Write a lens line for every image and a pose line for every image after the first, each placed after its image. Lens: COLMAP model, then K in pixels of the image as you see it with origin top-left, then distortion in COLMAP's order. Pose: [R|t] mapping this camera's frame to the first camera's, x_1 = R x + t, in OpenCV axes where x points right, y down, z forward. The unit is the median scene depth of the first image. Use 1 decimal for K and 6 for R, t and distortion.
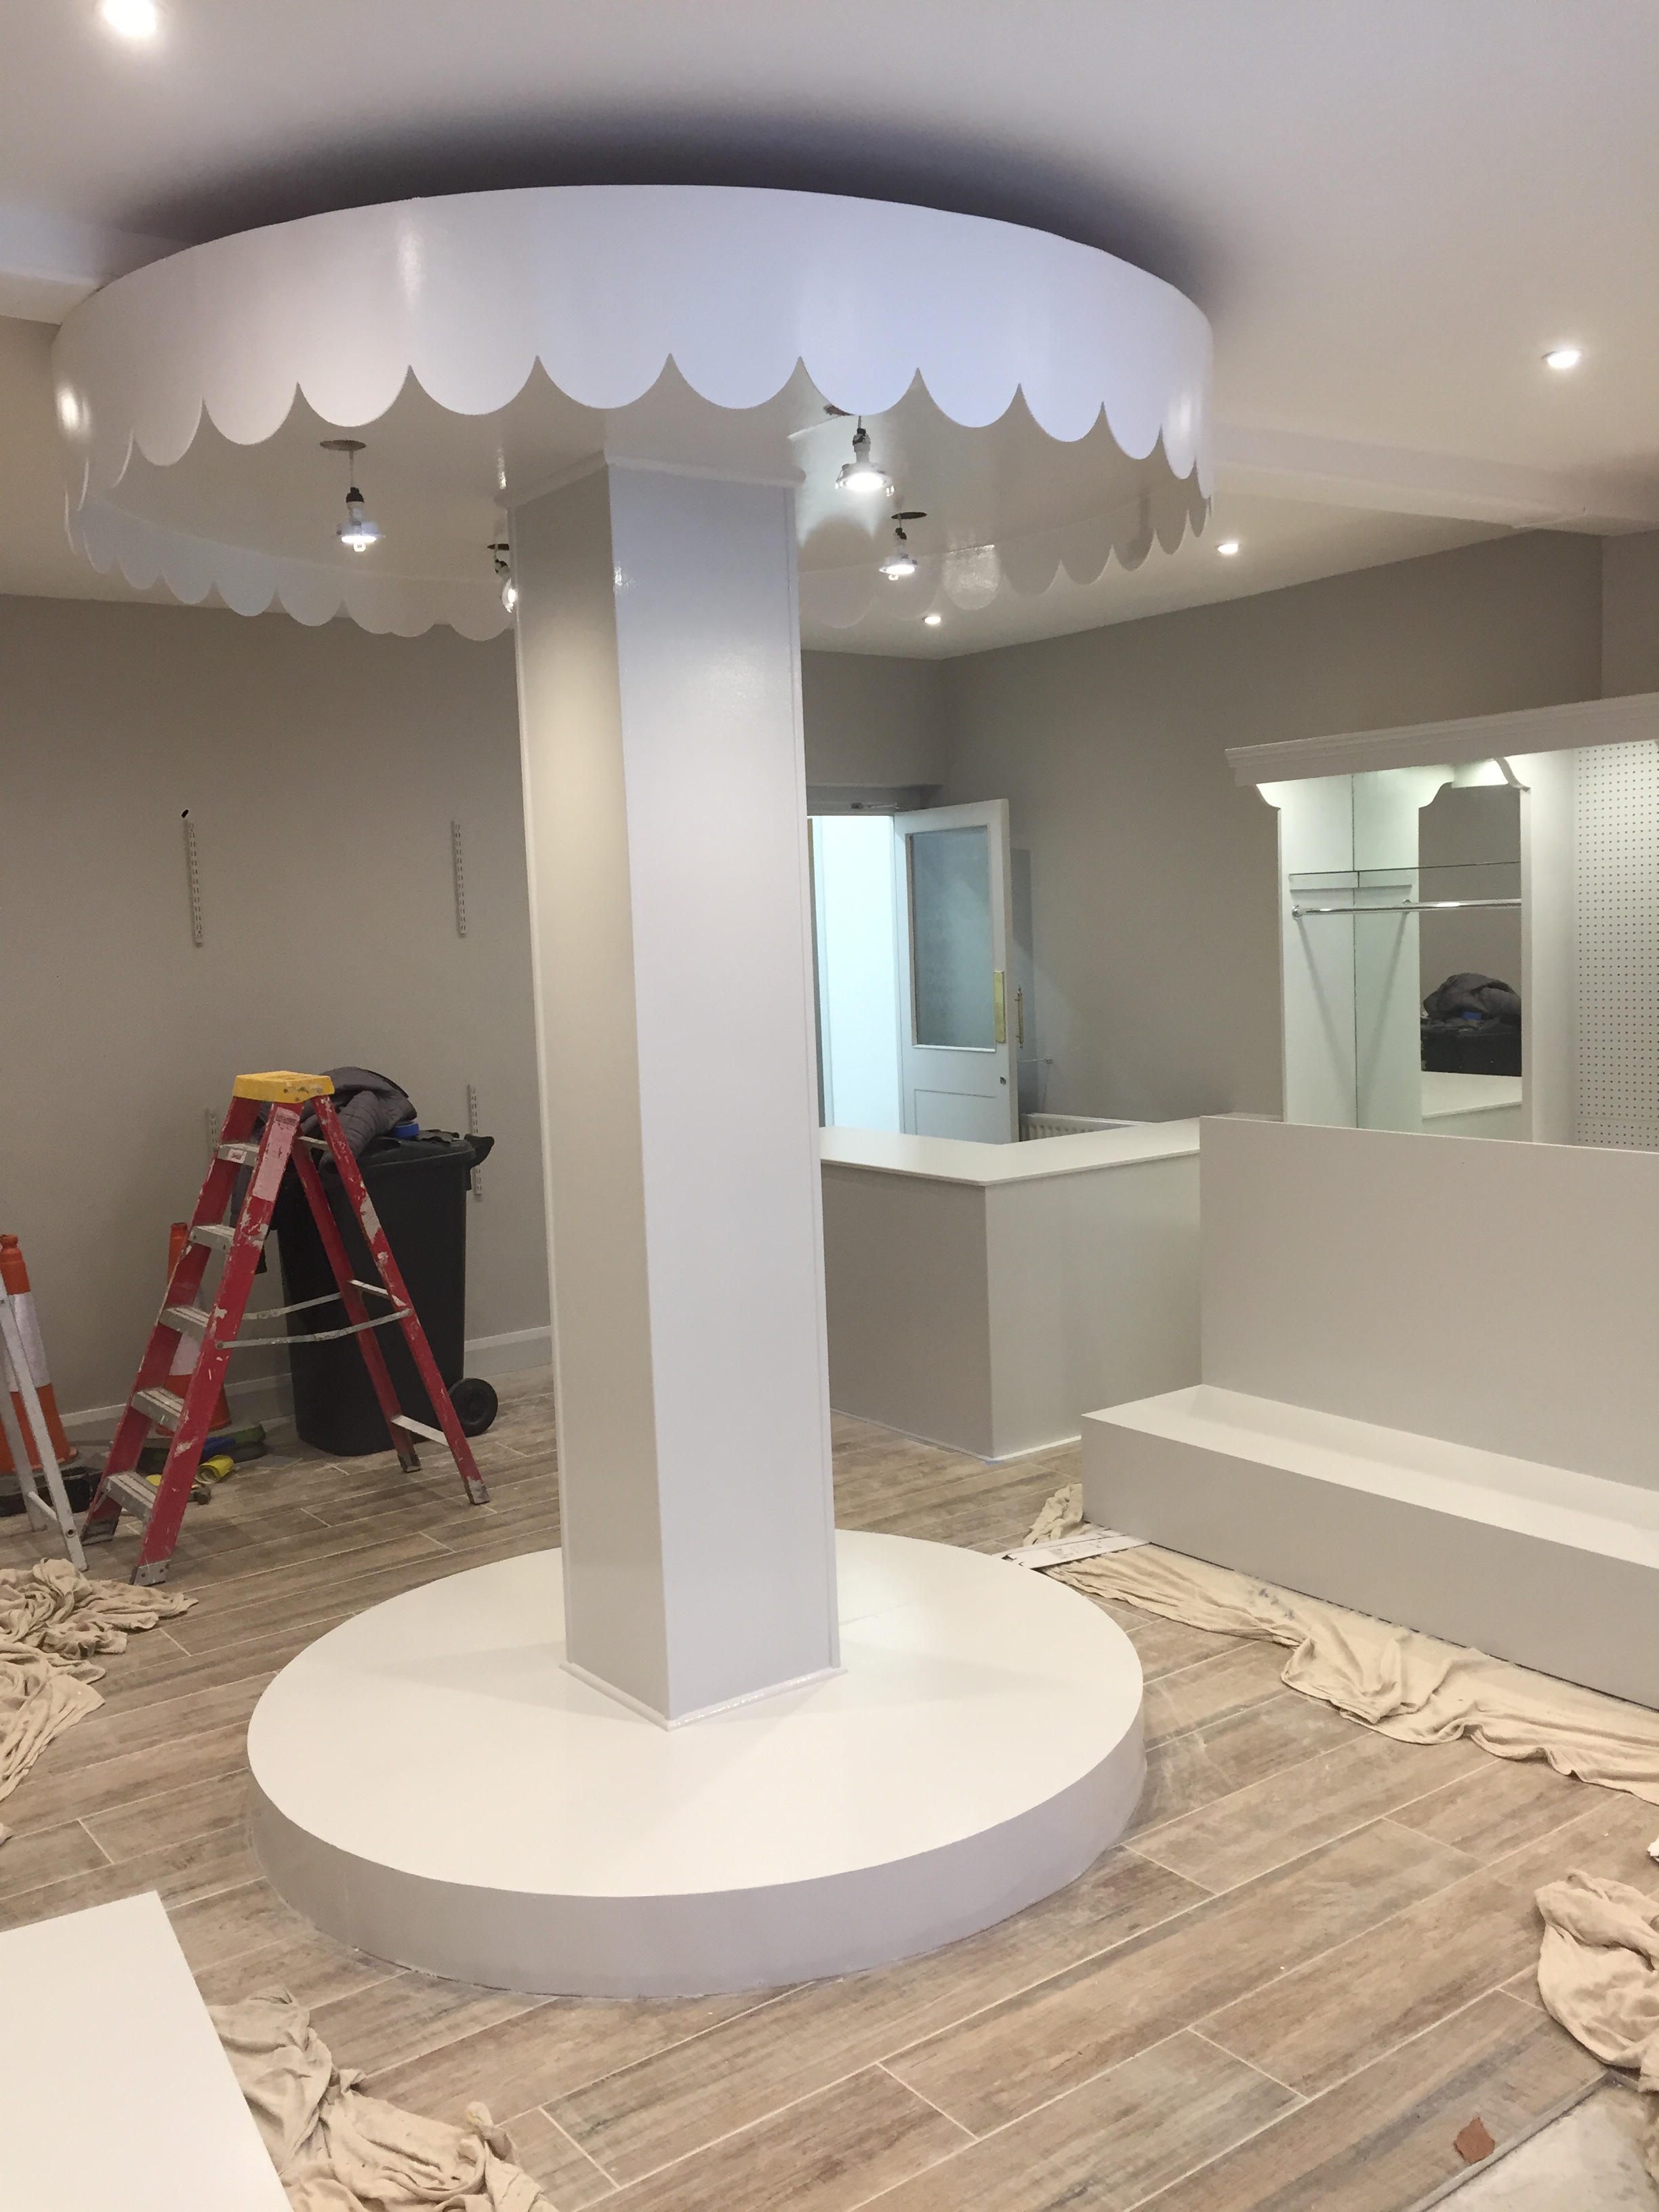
lens RADIAL K [[1897.7, 0, 820.6], [0, 1897.7, 1105.3], [0, 0, 1]] dist [0.072897, -0.090492]
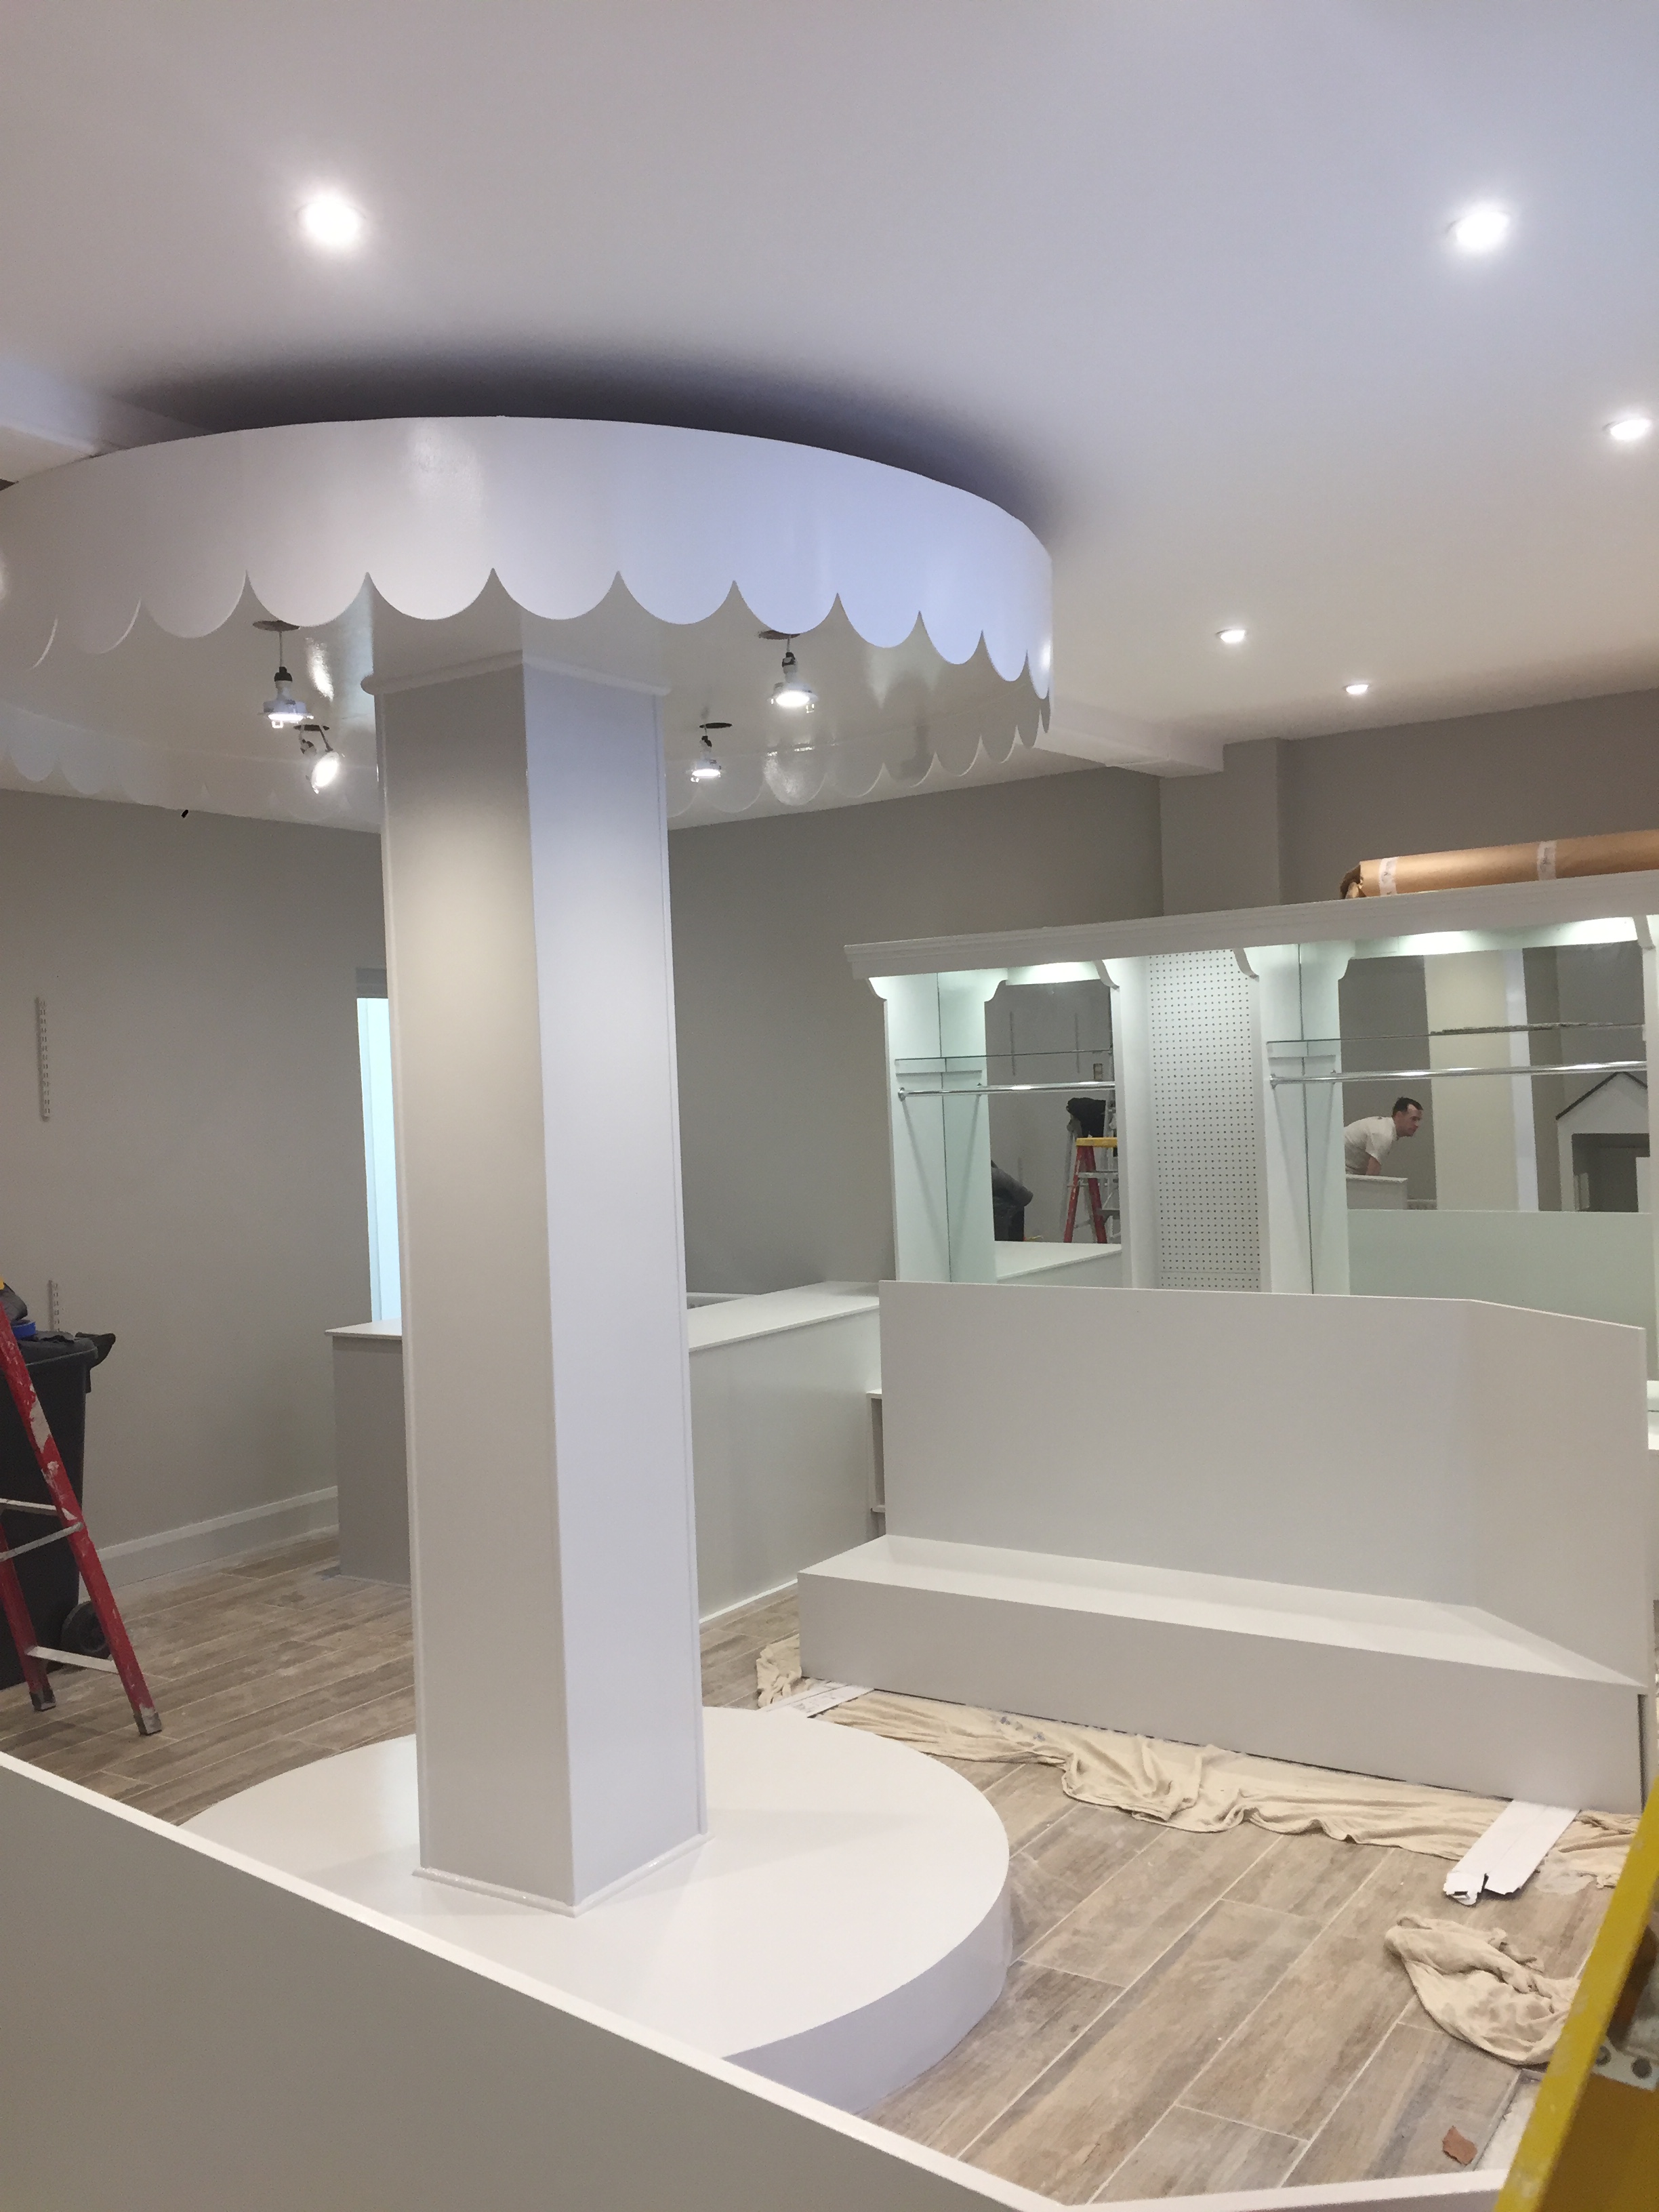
lens RADIAL K [[1897.7, 0, 829.0], [0, 1897.7, 1109.7], [0, 0, 1]] dist [0.072897, -0.090492]
pose [[0.940069, -0.002944, 0.340972, -0.260245], [0.035541, 0.995362, -0.089391, 0.005808], [-0.339128, 0.096153, 0.935814, -0.007611]]
